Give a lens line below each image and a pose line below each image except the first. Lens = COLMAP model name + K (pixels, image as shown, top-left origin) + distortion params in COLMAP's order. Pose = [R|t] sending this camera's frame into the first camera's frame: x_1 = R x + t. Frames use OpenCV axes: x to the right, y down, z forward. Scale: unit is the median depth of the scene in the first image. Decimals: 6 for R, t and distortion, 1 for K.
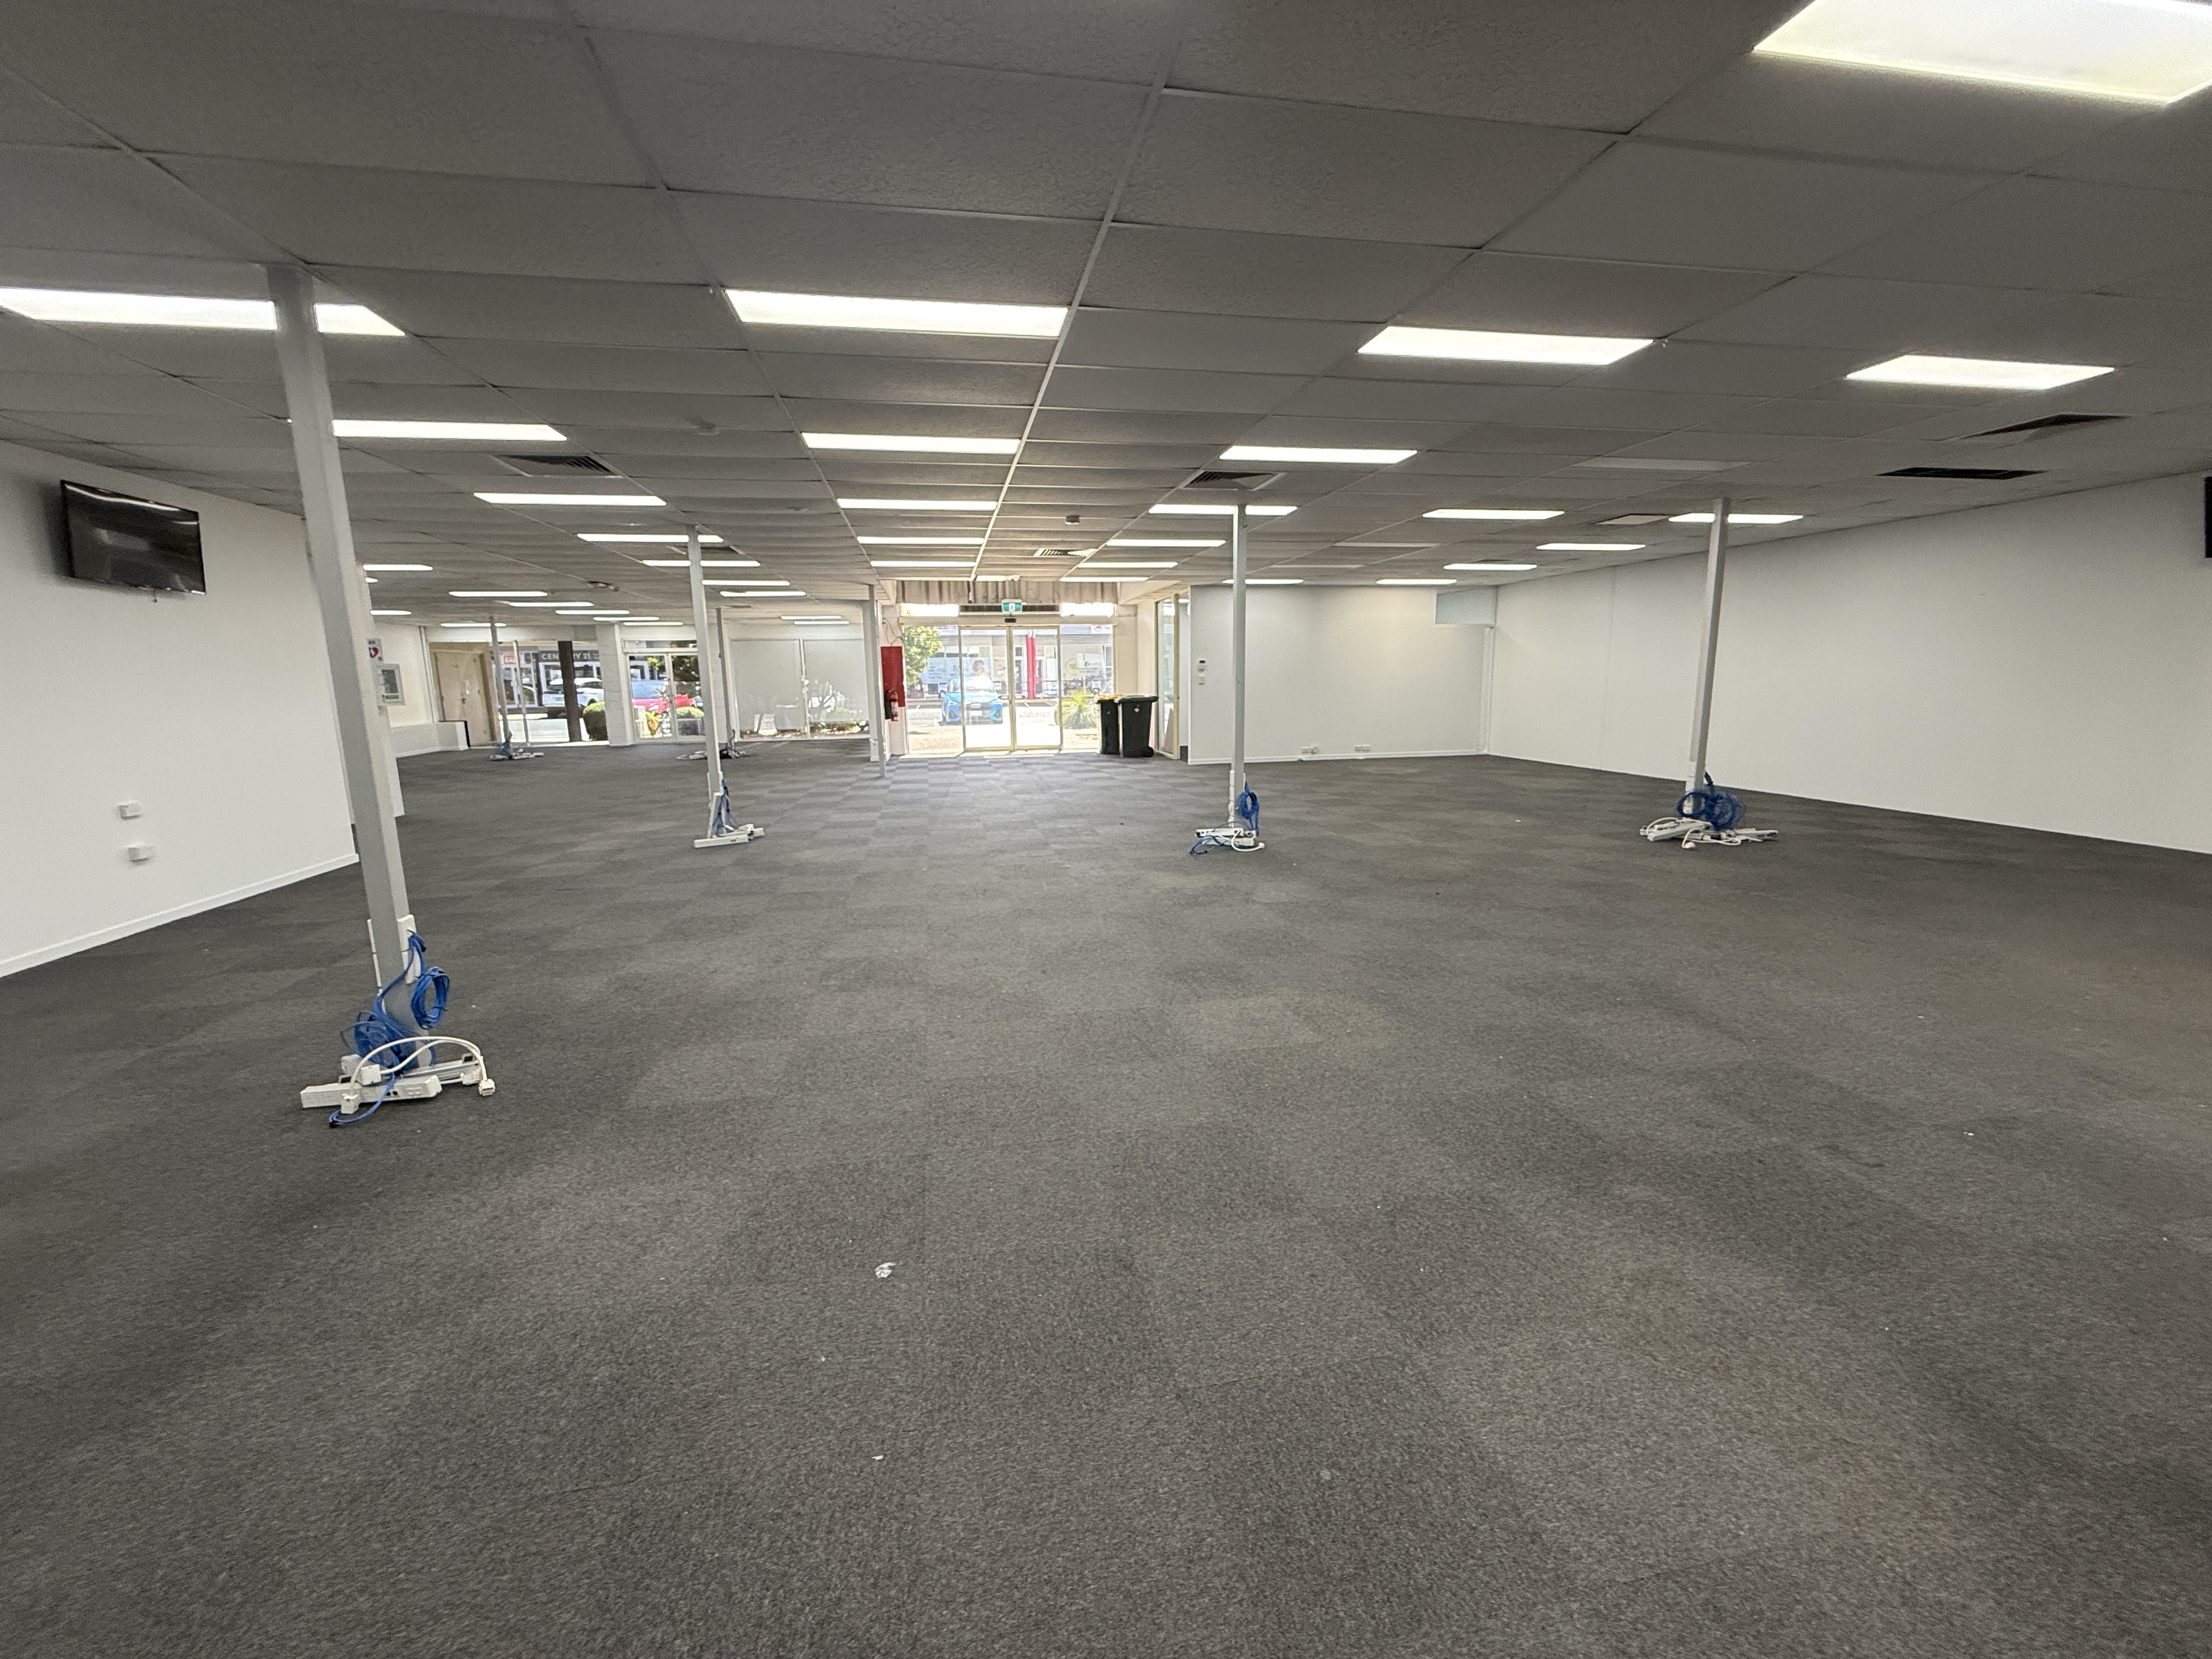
lens RADIAL K [[890.8, 0, 1107.5], [0, 890.8, 825.9], [0, 0, 1]] dist [-0.000429, -0.000060]
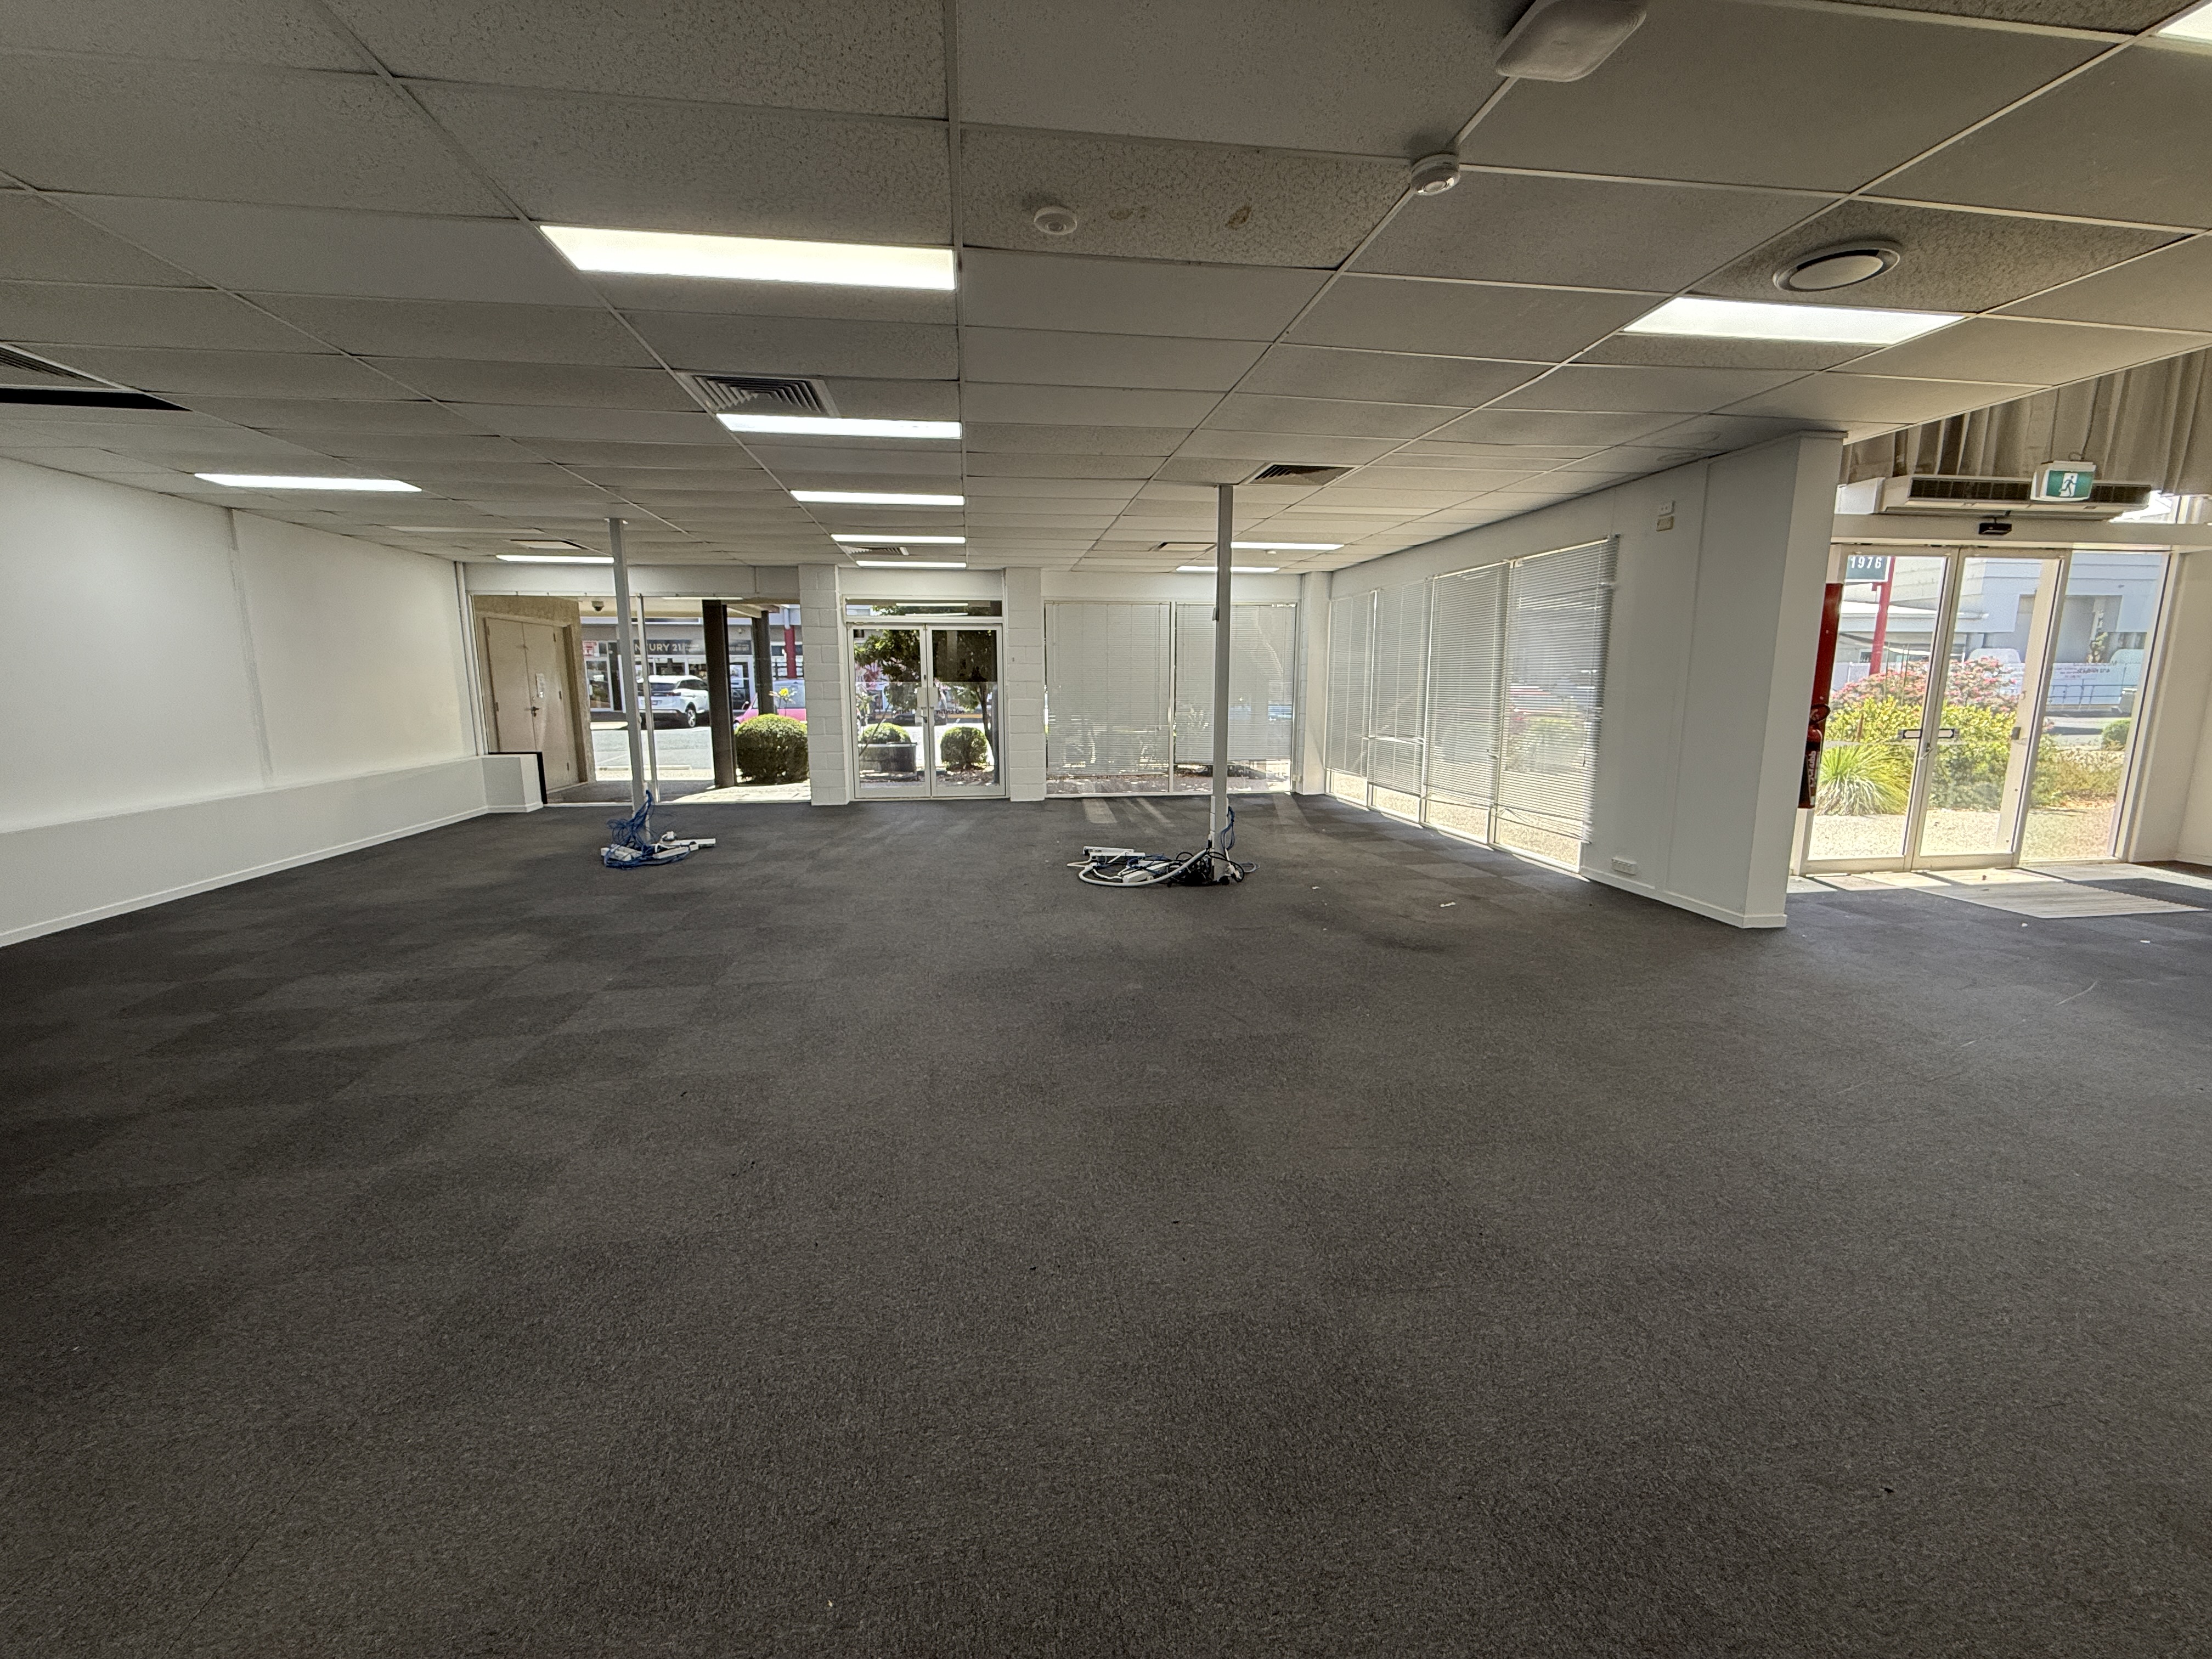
lens RADIAL K [[890.8, 0, 1102.3], [0, 890.8, 829.6], [0, 0, 1]] dist [-0.000429, -0.000060]
pose [[0.998726, 0.024799, -0.043945, -0.360910], [-0.024986, 0.999681, -0.003718, -0.076139], [0.043839, 0.004811, 0.999027, 0.485809]]
